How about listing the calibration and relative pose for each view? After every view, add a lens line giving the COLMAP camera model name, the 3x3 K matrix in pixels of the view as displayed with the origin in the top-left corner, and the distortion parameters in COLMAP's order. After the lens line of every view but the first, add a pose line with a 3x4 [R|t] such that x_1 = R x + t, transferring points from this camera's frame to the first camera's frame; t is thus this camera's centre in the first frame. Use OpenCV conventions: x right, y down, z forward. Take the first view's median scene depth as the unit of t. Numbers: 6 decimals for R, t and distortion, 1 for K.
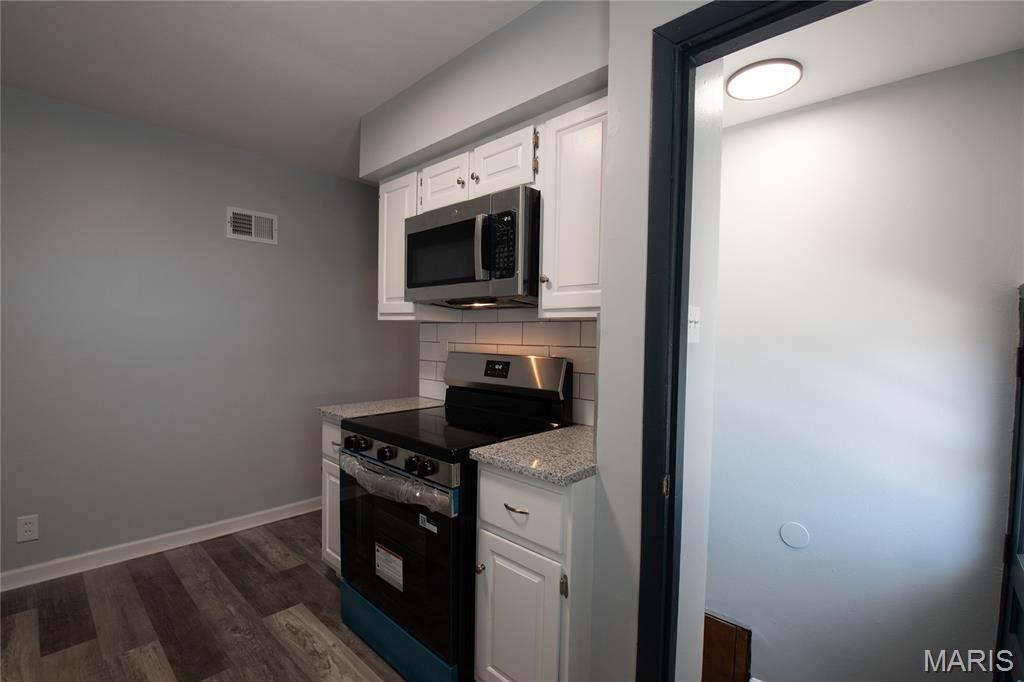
lens RADIAL K [[451.6, 0, 507.3], [0, 451.6, 347.6], [0, 0, 1]] dist [-0.010617, -0.007369]
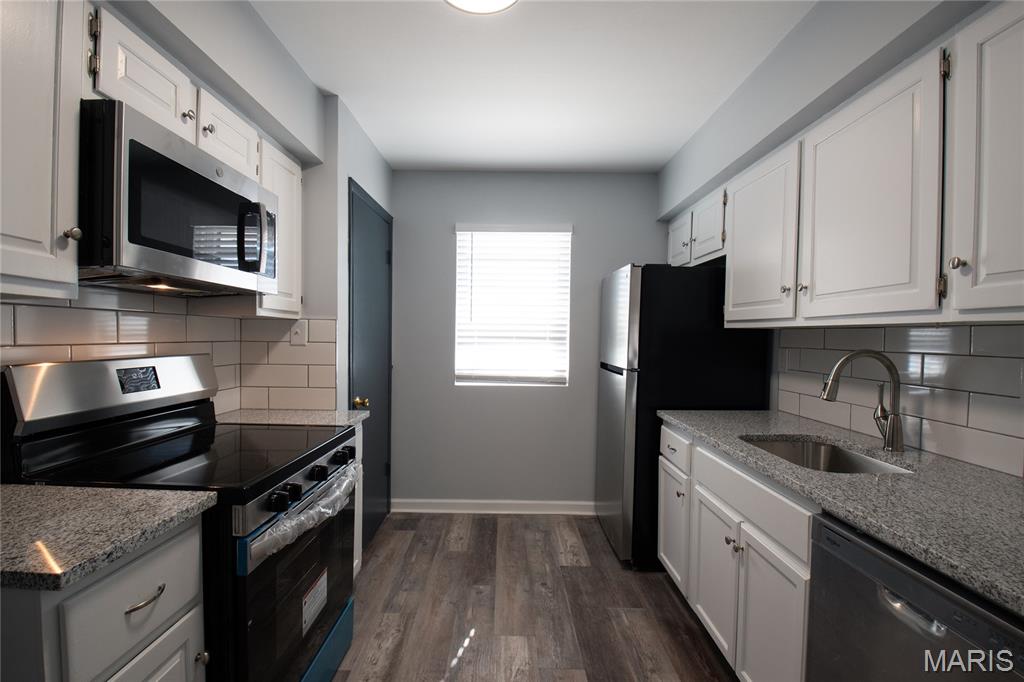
lens RADIAL K [[451.6, 0, 505.2], [0, 451.6, 345.1], [0, 0, 1]] dist [-0.010617, -0.007369]
pose [[-0.672043, -0.038611, 0.739505, -1.113196], [-0.003998, 0.998814, 0.048516, -0.049434], [-0.740502, 0.029649, -0.671400, 1.277134]]
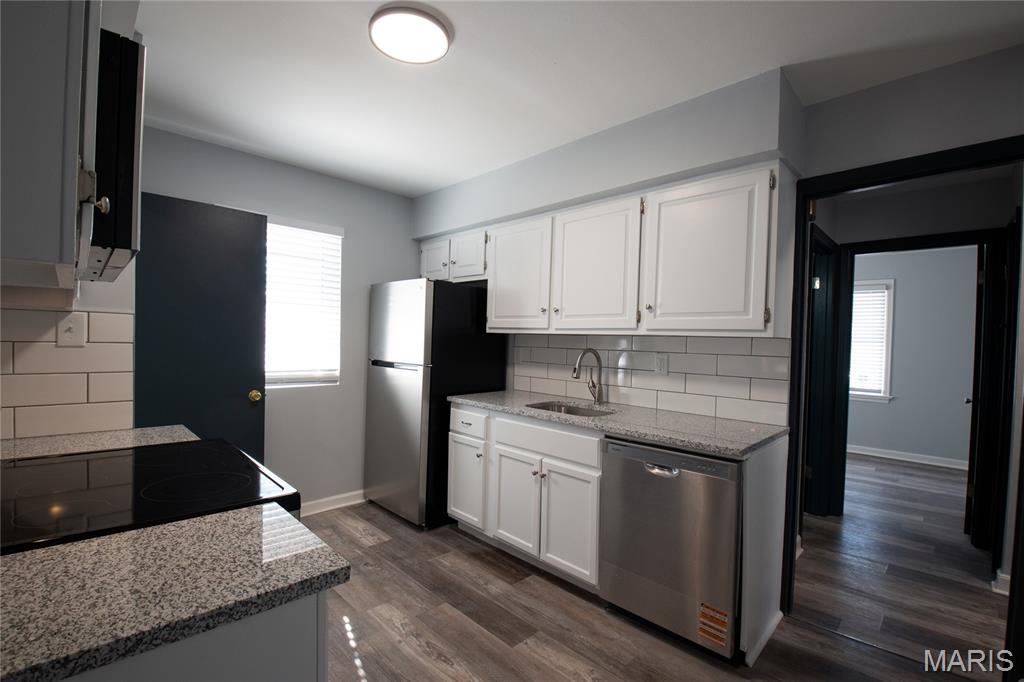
lens RADIAL K [[451.6, 0, 509.2], [0, 451.6, 343.4], [0, 0, 1]] dist [-0.010617, -0.007369]
pose [[-0.998246, -0.040365, 0.043297, -0.723521], [-0.038997, 0.998727, 0.032007, -0.056009], [-0.044534, 0.030263, -0.998549, 1.734773]]
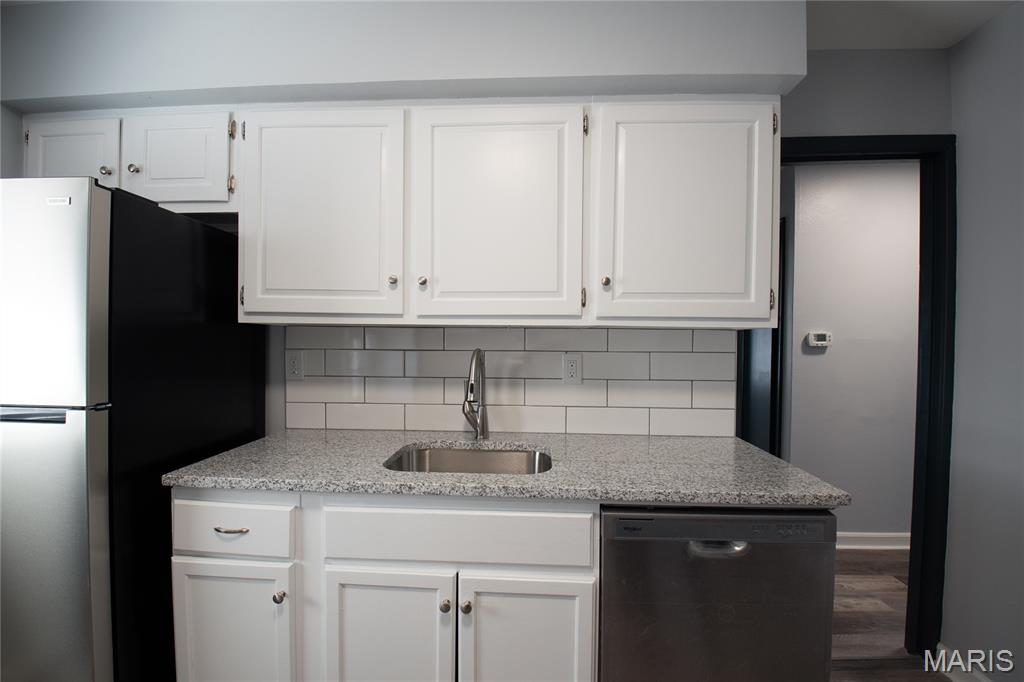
lens RADIAL K [[451.6, 0, 516.1], [0, 451.6, 345.4], [0, 0, 1]] dist [-0.010617, -0.007369]
pose [[-0.771103, -0.012575, -0.636586, -0.398745], [-0.033712, 0.999209, 0.021098, -0.029234], [0.635817, 0.037729, -0.770917, 0.923673]]
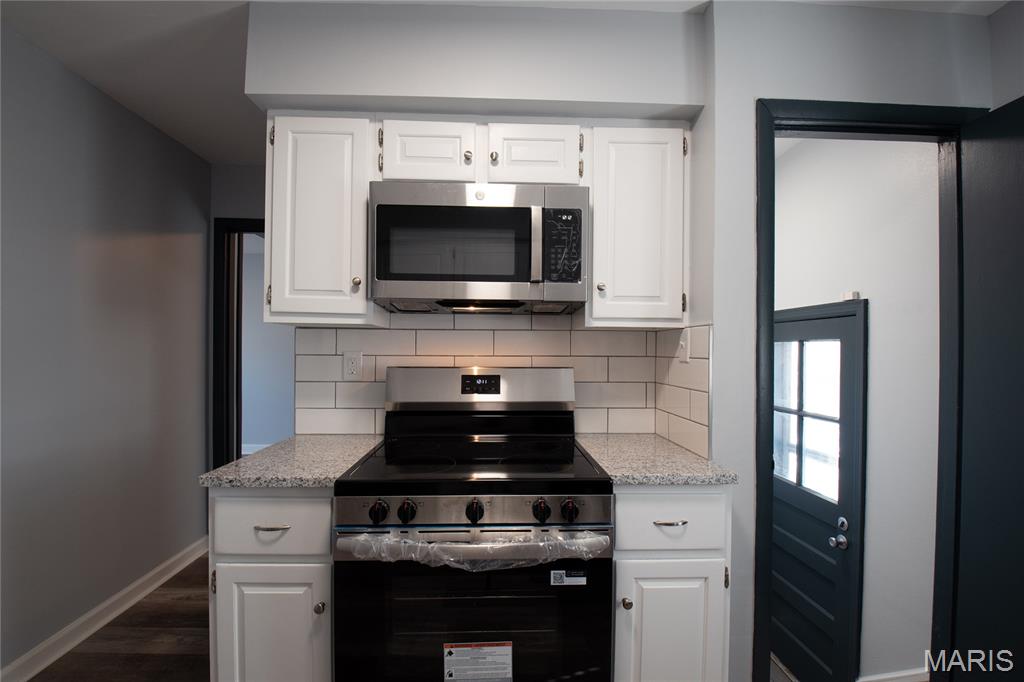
lens RADIAL K [[451.6, 0, 511.0], [0, 451.6, 346.9], [0, 0, 1]] dist [-0.010617, -0.007369]
pose [[0.702083, -0.008534, 0.712044, -0.722463], [0.023225, 0.999671, -0.010919, -0.015670], [-0.711716, 0.024203, 0.702050, 0.437554]]
